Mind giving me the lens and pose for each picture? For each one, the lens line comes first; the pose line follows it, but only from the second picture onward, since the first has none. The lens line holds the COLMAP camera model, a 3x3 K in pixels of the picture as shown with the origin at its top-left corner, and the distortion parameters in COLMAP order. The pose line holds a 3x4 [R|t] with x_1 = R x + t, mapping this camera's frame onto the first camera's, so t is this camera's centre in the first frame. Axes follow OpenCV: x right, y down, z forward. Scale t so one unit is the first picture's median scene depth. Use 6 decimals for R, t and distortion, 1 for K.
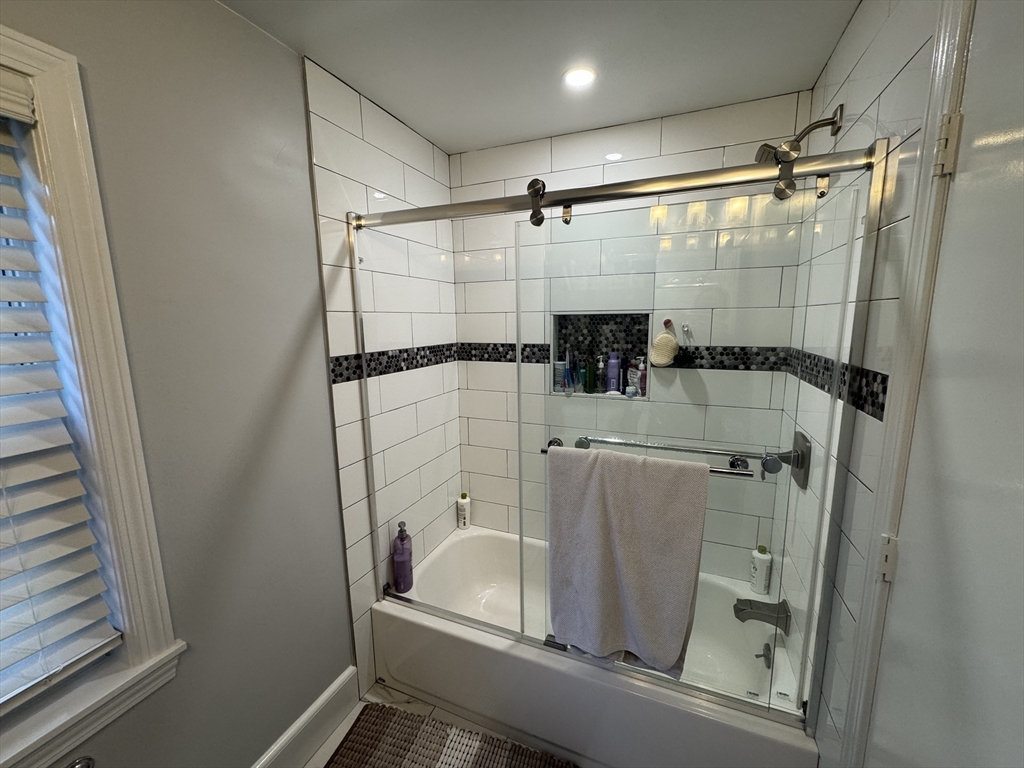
lens RADIAL K [[408.4, 0, 512.2], [0, 408.4, 387.6], [0, 0, 1]] dist [-0.002872, -0.000443]
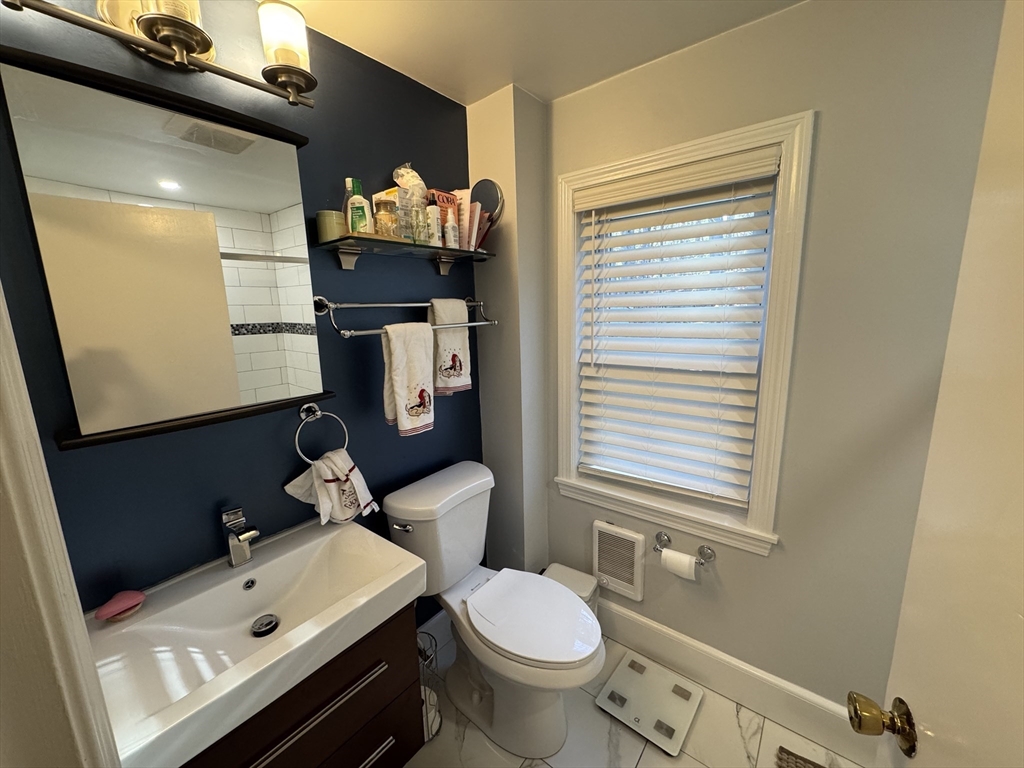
lens RADIAL K [[408.4, 0, 511.1], [0, 408.4, 384.1], [0, 0, 1]] dist [-0.002872, -0.000443]
pose [[-0.275856, 0.190965, -0.942038, 0.706839], [-0.125860, 0.964451, 0.232363, -0.074753], [0.952923, 0.182664, -0.242015, 0.474322]]
